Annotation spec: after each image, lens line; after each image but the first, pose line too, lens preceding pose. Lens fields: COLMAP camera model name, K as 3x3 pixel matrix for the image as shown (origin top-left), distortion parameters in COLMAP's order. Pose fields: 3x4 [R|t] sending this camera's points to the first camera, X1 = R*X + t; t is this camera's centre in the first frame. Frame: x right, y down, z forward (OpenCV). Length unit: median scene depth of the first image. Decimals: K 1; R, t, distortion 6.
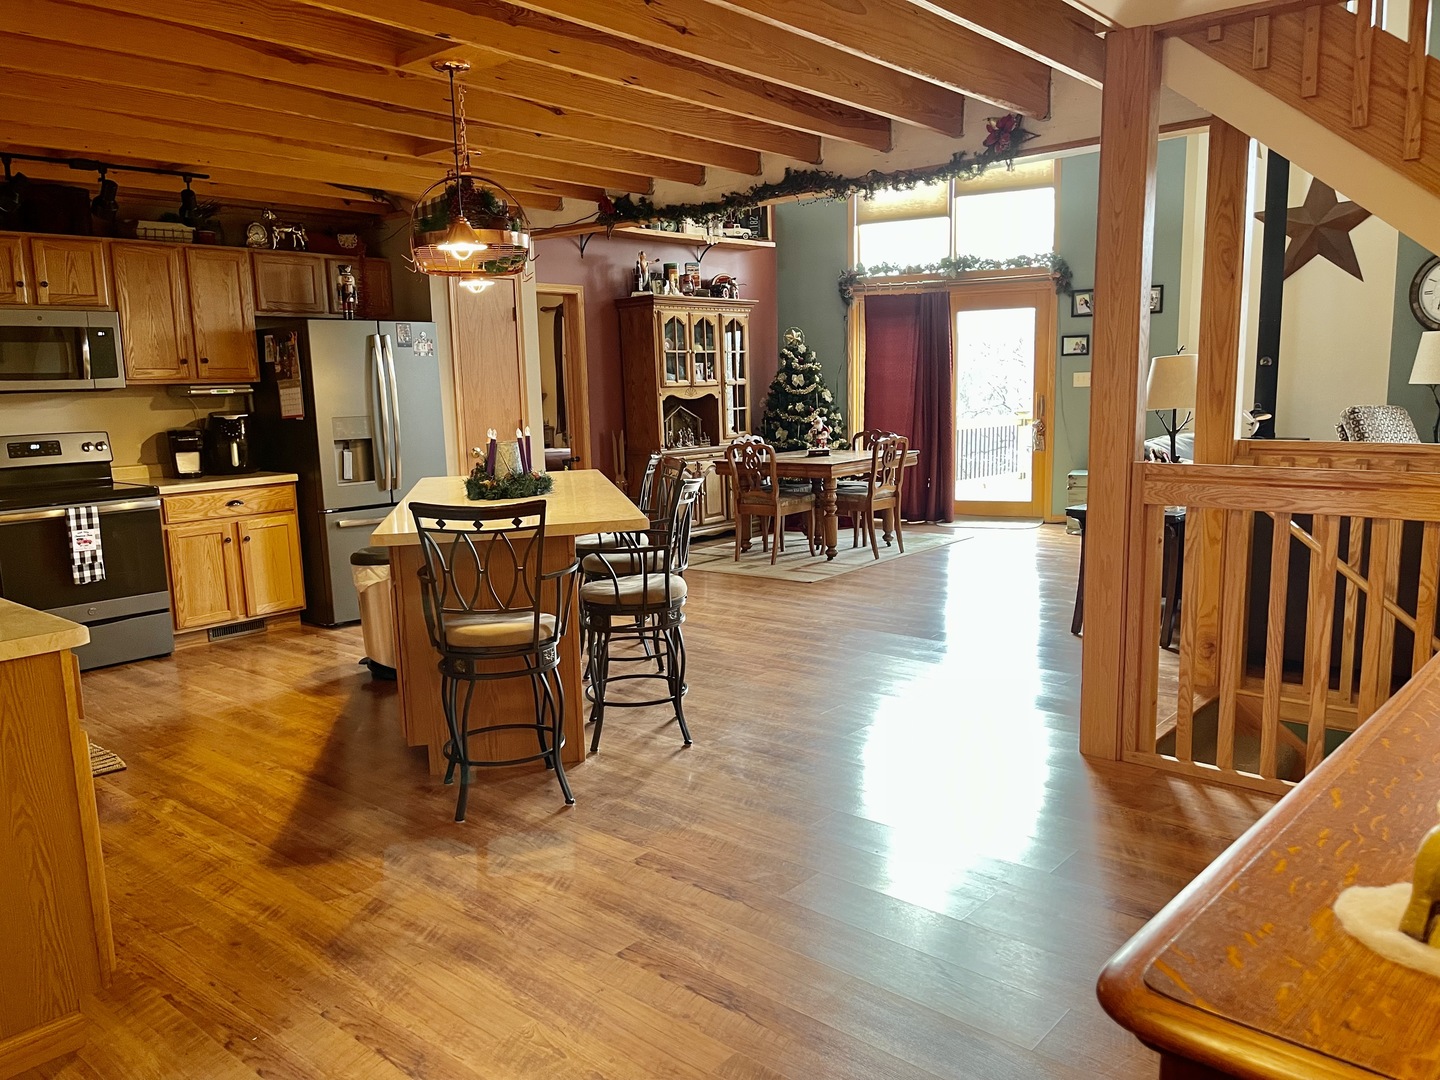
lens RADIAL K [[1093.0, 0, 708.5], [0, 1093.0, 550.7], [0, 0, 1]] dist [0.060827, -0.078809]
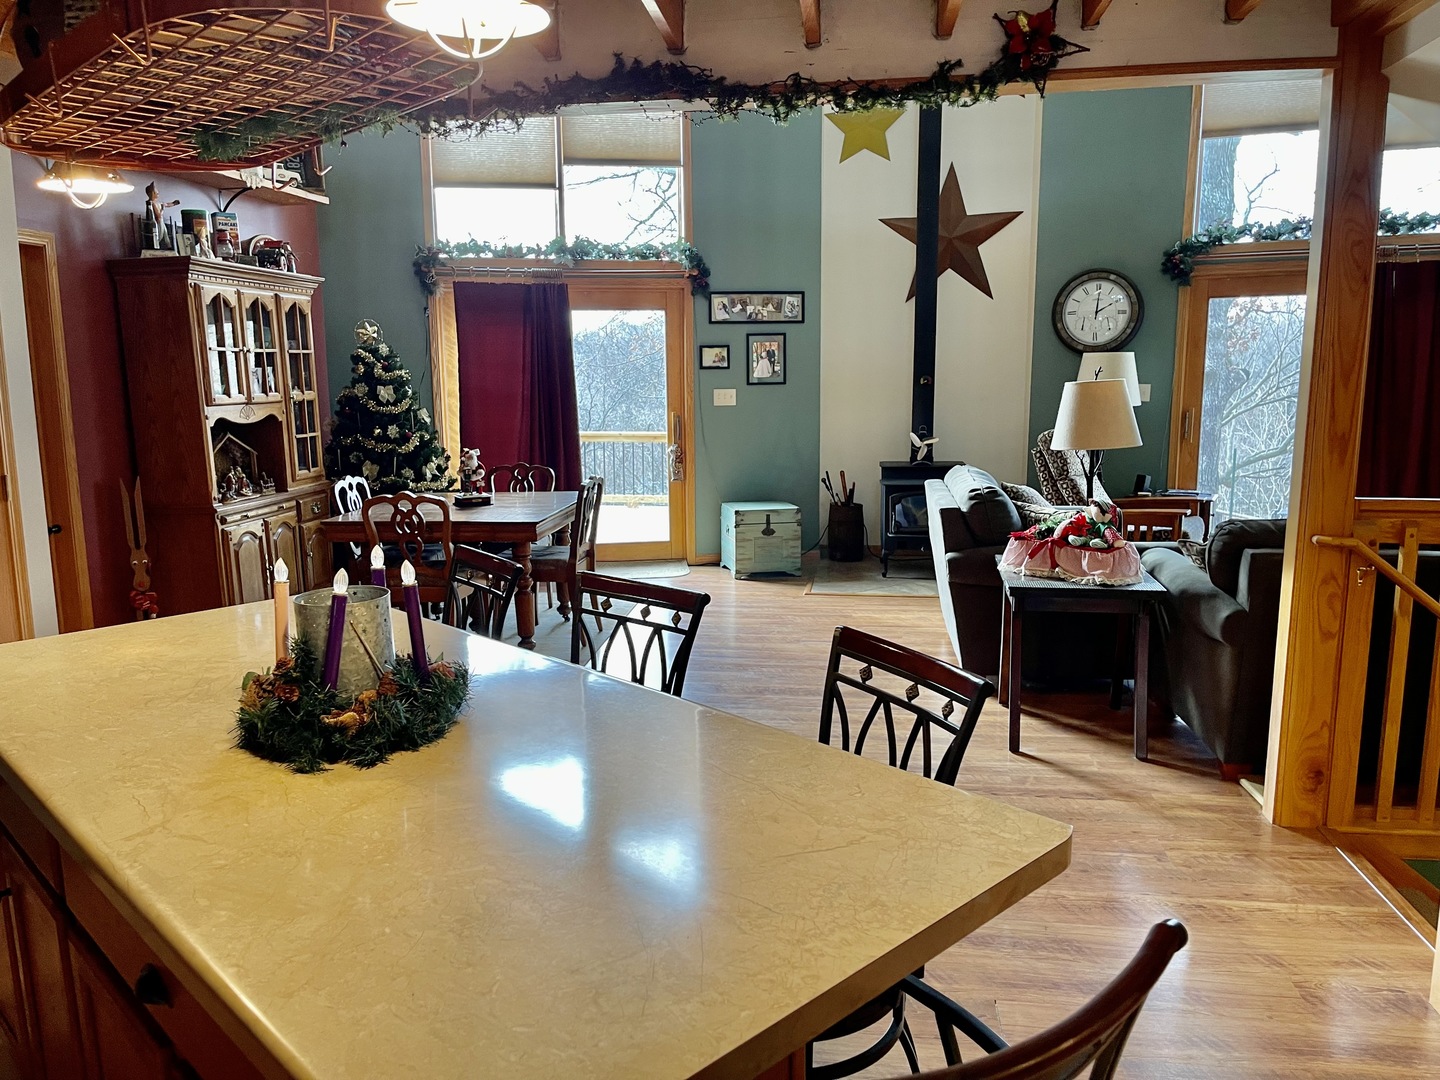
lens RADIAL K [[1093.0, 0, 712.4], [0, 1093.0, 542.2], [0, 0, 1]] dist [0.060827, -0.078809]
pose [[0.835563, -0.068747, 0.545077, -0.143621], [0.073472, 0.997211, 0.013144, -0.055923], [-0.544460, 0.029066, 0.838283, 0.302086]]
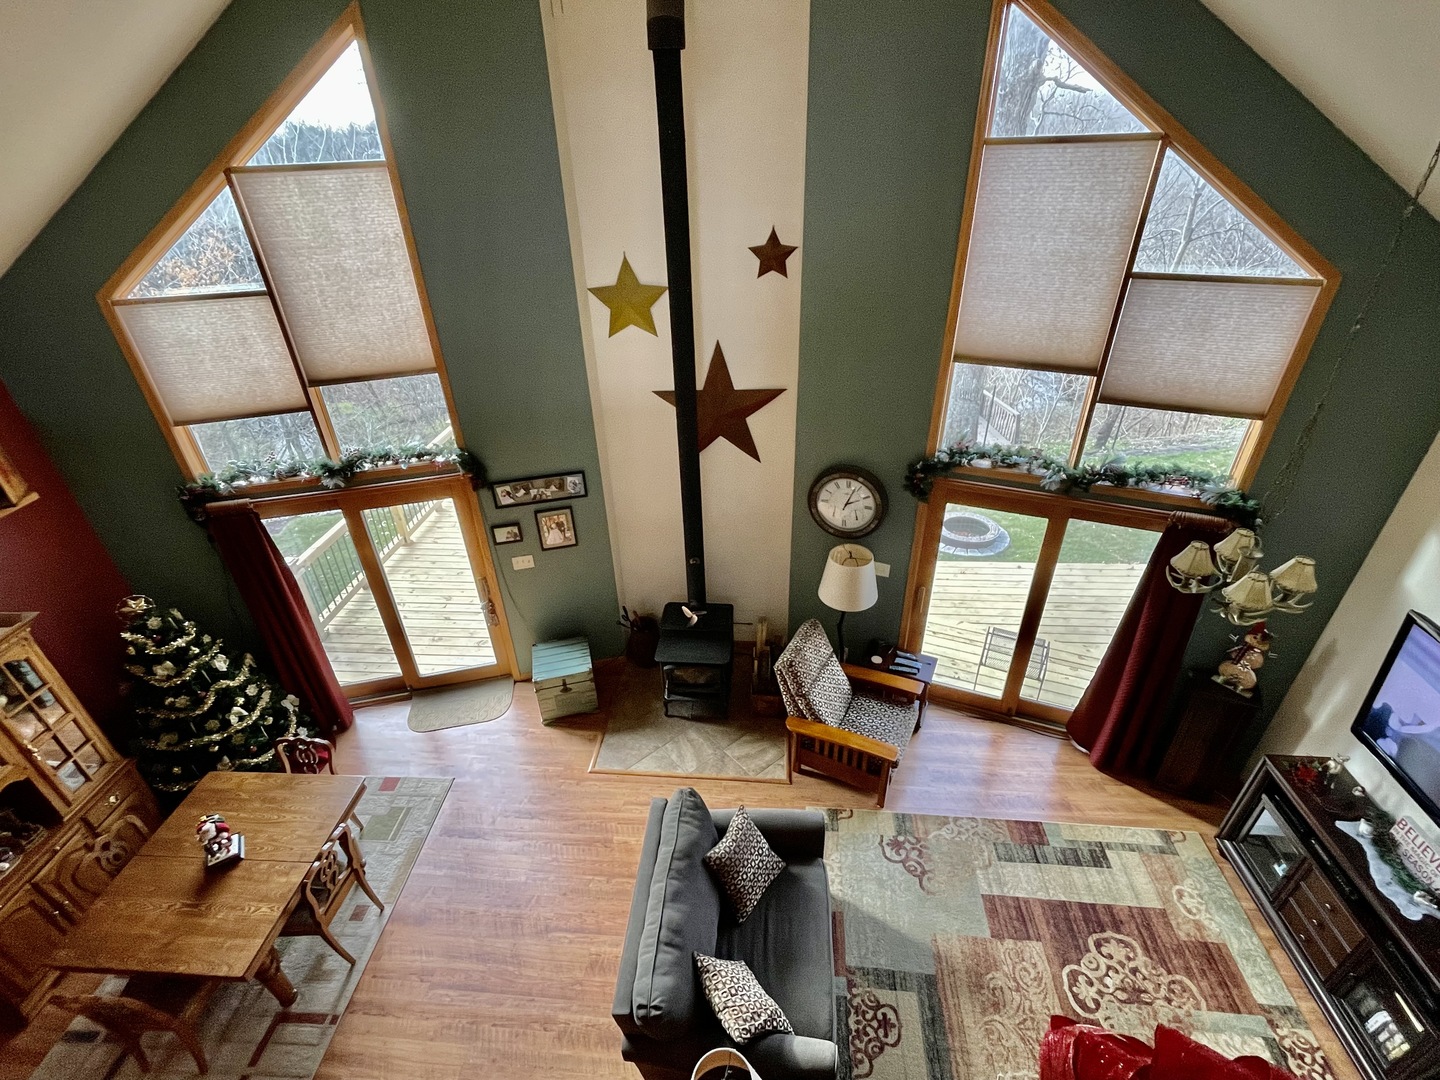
lens RADIAL K [[668.6, 0, 713.9], [0, 668.6, 541.0], [0, 0, 1]] dist [-0.000510, -0.001185]
pose [[0.805947, -0.311603, 0.503342, 0.191694], [0.105021, 0.912029, 0.396450, -0.397878], [-0.582598, -0.266656, 0.767772, 0.470969]]
